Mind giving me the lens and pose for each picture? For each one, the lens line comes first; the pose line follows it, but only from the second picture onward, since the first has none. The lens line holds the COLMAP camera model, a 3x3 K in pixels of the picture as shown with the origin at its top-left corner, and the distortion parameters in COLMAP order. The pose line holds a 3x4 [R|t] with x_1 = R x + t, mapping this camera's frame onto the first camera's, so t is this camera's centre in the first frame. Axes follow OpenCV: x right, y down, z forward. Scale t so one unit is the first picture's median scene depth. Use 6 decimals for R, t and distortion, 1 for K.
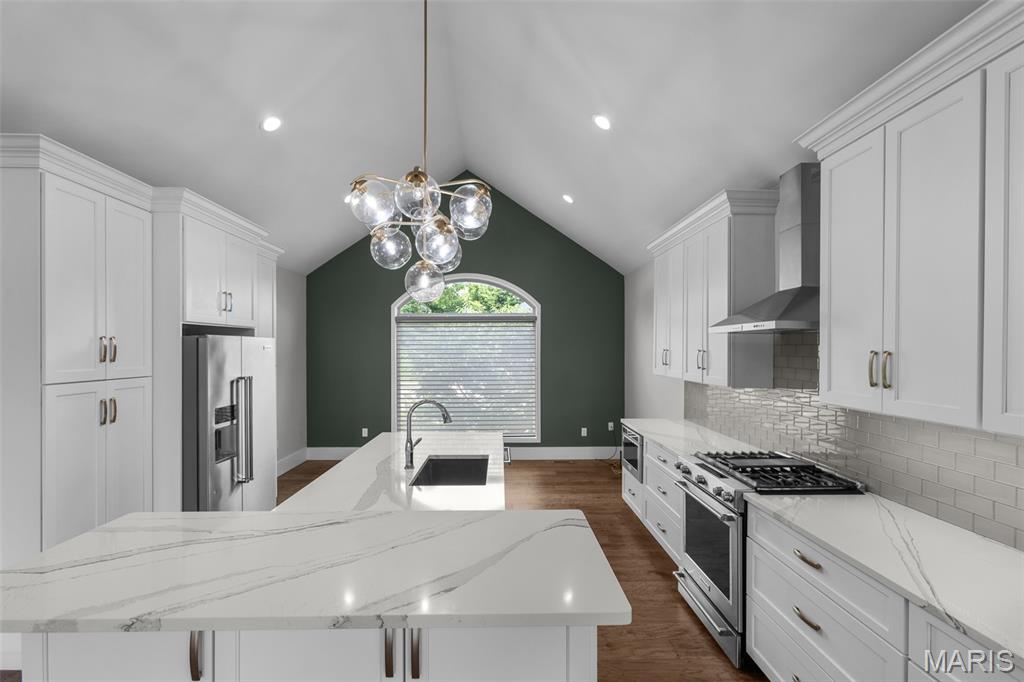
lens RADIAL K [[461.0, 0, 512.3], [0, 461.0, 342.8], [0, 0, 1]] dist [0.002926, 0.001310]
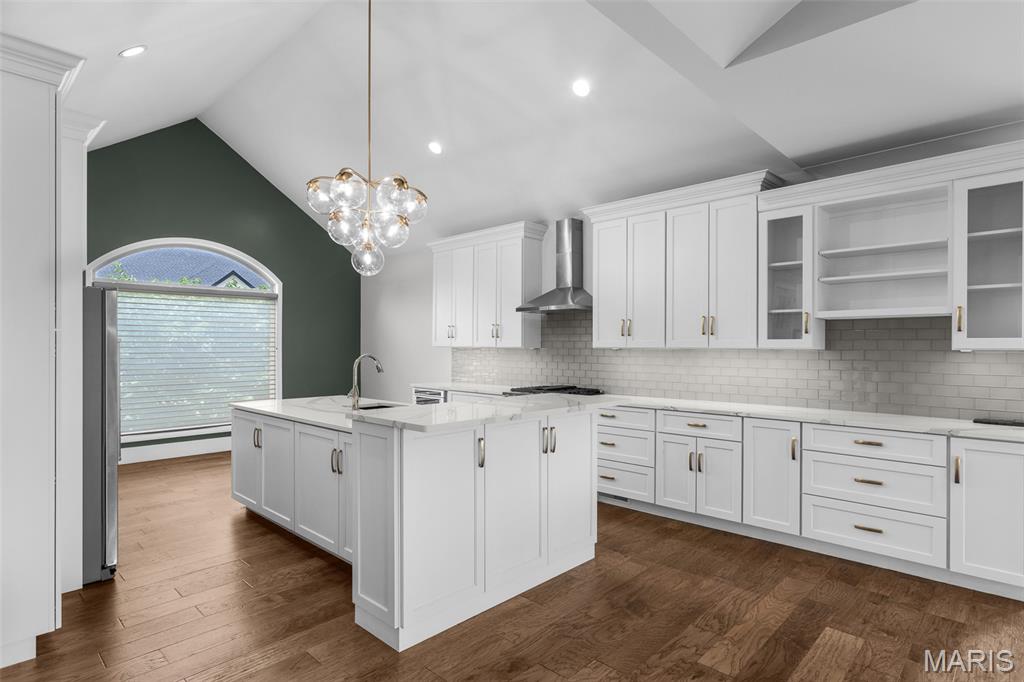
lens RADIAL K [[545.4, 0, 512.8], [0, 545.4, 339.4], [0, 0, 1]] dist [0.008126, 0.000910]
pose [[0.706251, 0.009063, 0.707903, -0.853067], [-0.008728, 0.999954, -0.004094, 0.076113], [-0.707907, -0.003287, 0.706298, -0.275365]]
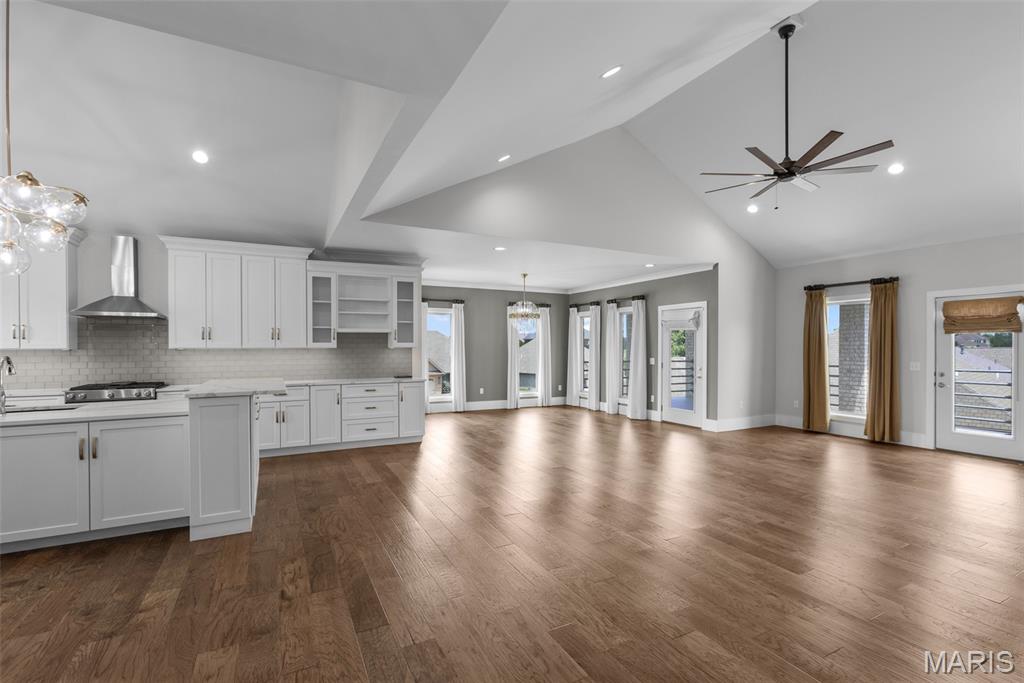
lens RADIAL K [[461.0, 0, 516.2], [0, 461.0, 345.0], [0, 0, 1]] dist [0.002926, 0.001310]
pose [[-0.435841, -0.002546, 0.900020, -1.662806], [-0.009199, 0.999956, -0.001625, 0.070581], [-0.899977, -0.008988, -0.435845, 0.290819]]
